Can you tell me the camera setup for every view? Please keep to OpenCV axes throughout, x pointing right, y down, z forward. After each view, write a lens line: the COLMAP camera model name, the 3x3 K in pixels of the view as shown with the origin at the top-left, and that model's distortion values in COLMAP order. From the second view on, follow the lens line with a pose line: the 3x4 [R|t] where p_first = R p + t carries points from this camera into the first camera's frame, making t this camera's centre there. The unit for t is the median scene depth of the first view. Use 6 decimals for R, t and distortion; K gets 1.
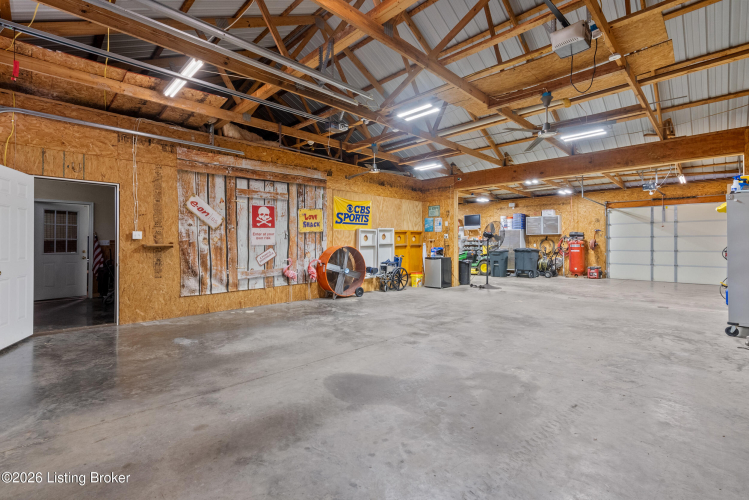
lens RADIAL K [[344.3, 0, 379.4], [0, 344.3, 245.0], [0, 0, 1]] dist [-0.003361, 0.000359]
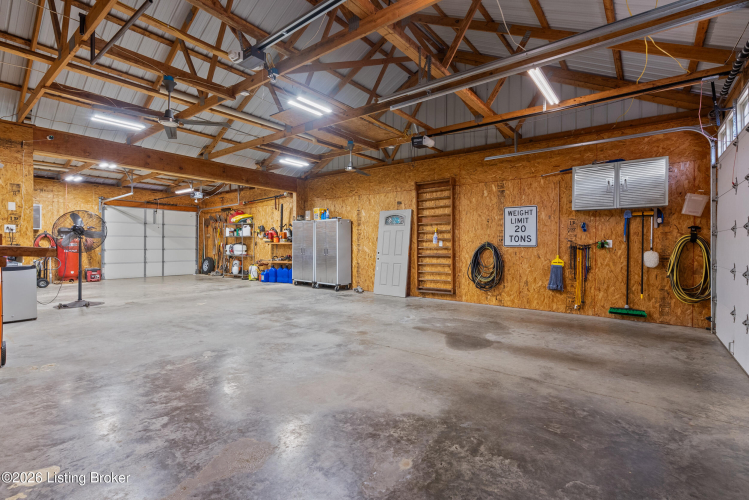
lens RADIAL K [[344.3, 0, 379.3], [0, 344.3, 249.8], [0, 0, 1]] dist [-0.003361, 0.000359]
pose [[-0.134677, -0.015333, 0.990771, -1.387030], [-0.004213, 0.999880, 0.014901, -0.002771], [-0.990881, -0.002167, -0.134726, 1.505766]]
